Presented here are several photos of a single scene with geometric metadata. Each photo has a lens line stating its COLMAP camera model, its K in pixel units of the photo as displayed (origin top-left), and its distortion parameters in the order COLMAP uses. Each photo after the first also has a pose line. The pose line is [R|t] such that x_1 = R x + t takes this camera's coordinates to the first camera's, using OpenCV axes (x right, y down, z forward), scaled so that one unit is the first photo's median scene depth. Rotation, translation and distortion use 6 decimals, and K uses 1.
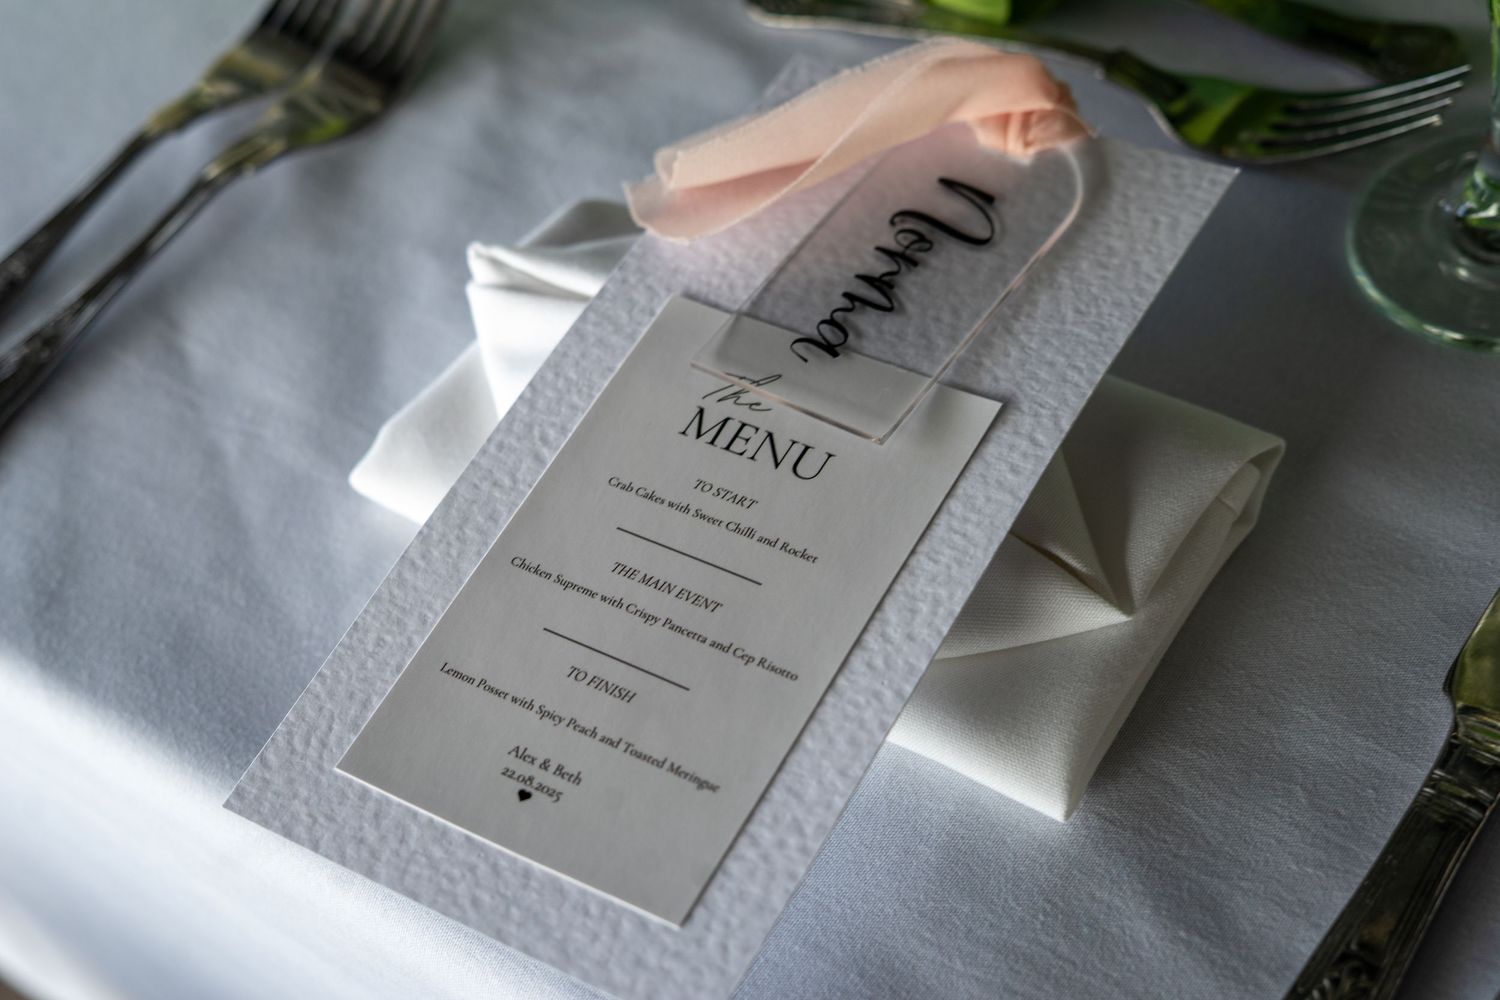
lens RADIAL K [[2396.5, 0, 750.0], [0, 2396.5, 500.0], [0, 0, 1]] dist [-0.069439, -0.037436]
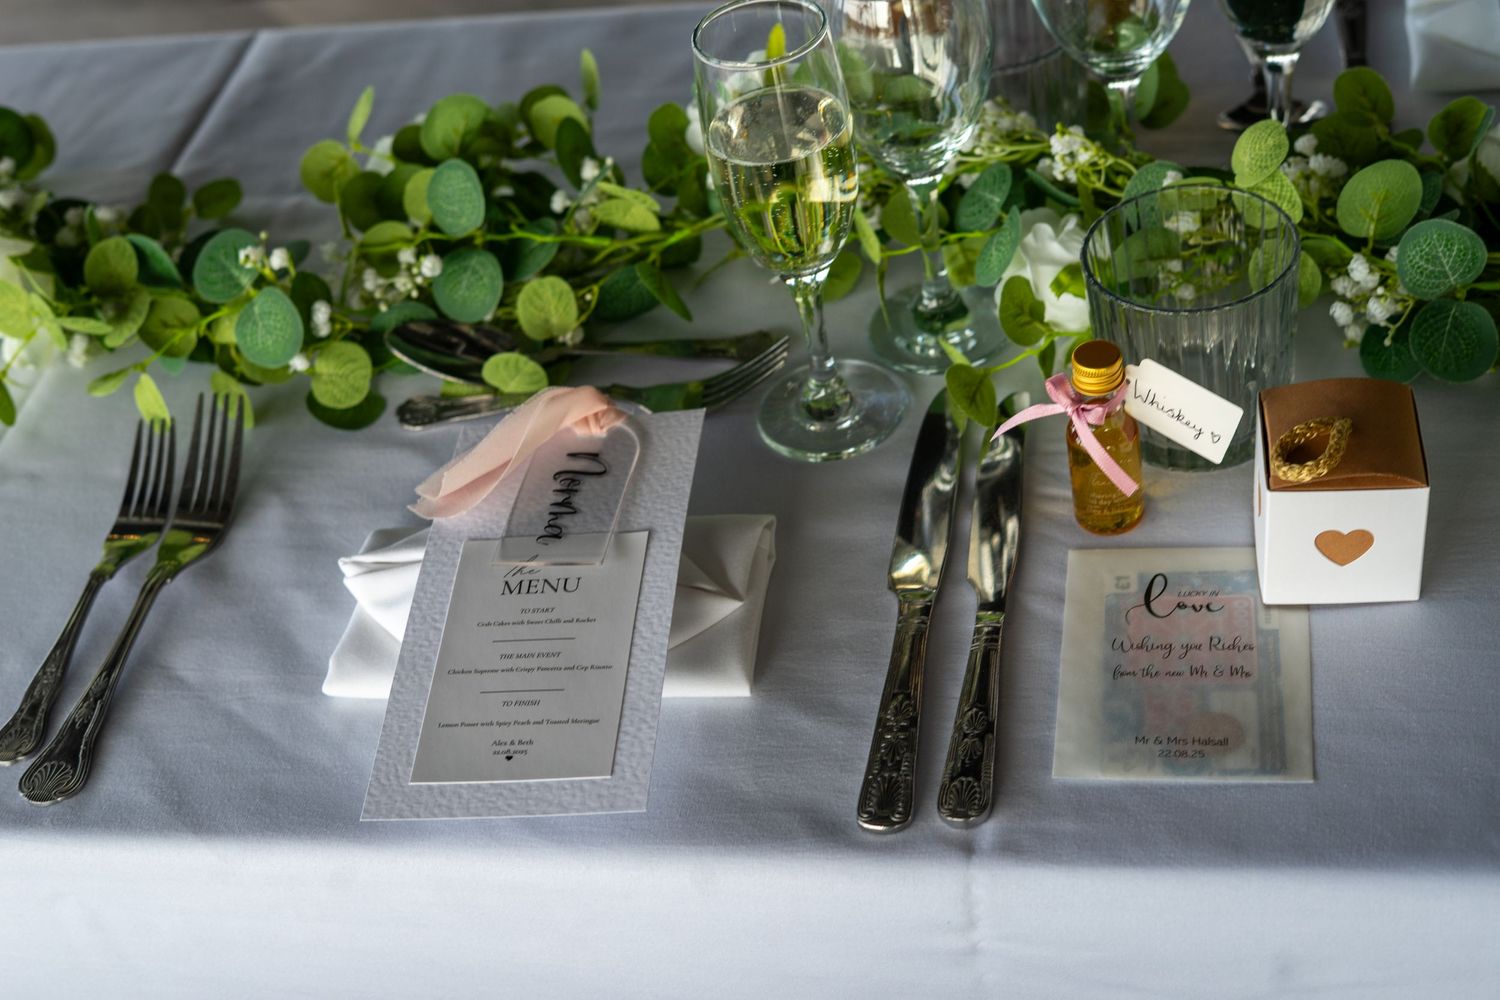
lens RADIAL K [[2137.8, 0, 791.0], [0, 2137.8, 500.2], [0, 0, 1]] dist [-0.051183, 0.063440]
pose [[0.897448, -0.273933, 0.345756, -0.406702], [0.342862, 0.926337, -0.156027, 0.259929], [-0.277546, 0.258573, 0.925261, -0.735307]]
